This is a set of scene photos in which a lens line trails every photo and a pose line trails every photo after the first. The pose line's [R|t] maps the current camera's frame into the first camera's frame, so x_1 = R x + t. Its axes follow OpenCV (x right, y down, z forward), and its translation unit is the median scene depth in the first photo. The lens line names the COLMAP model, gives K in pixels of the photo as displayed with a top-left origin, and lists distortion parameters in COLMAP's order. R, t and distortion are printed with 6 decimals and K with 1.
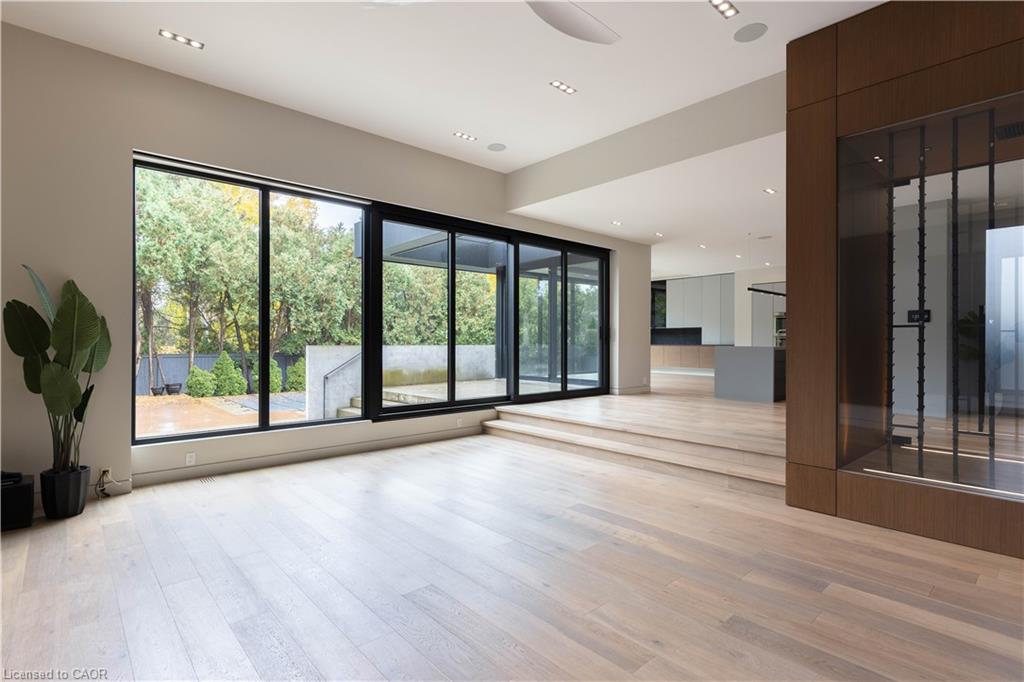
lens RADIAL K [[513.8, 0, 515.9], [0, 513.8, 339.2], [0, 0, 1]] dist [-0.016995, 0.000522]
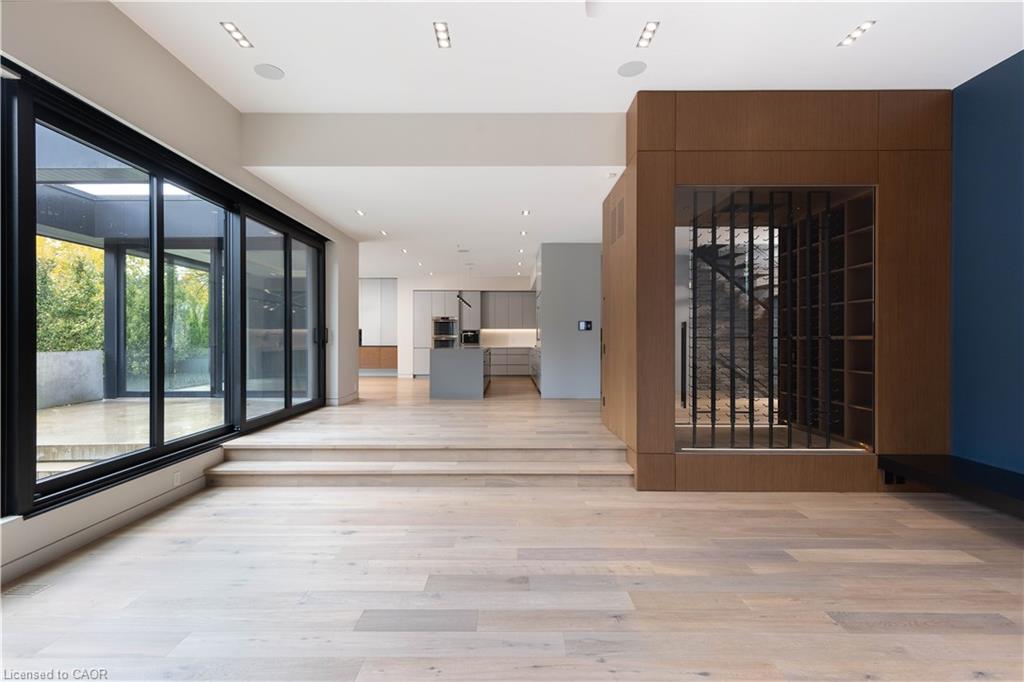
lens RADIAL K [[469.7, 0, 520.4], [0, 469.7, 339.8], [0, 0, 1]] dist [0.006974, -0.000161]
pose [[0.661689, -0.003008, 0.749772, -0.441401], [-0.002277, 0.999979, 0.006021, -0.024785], [-0.749775, -0.005691, 0.661669, 0.483773]]
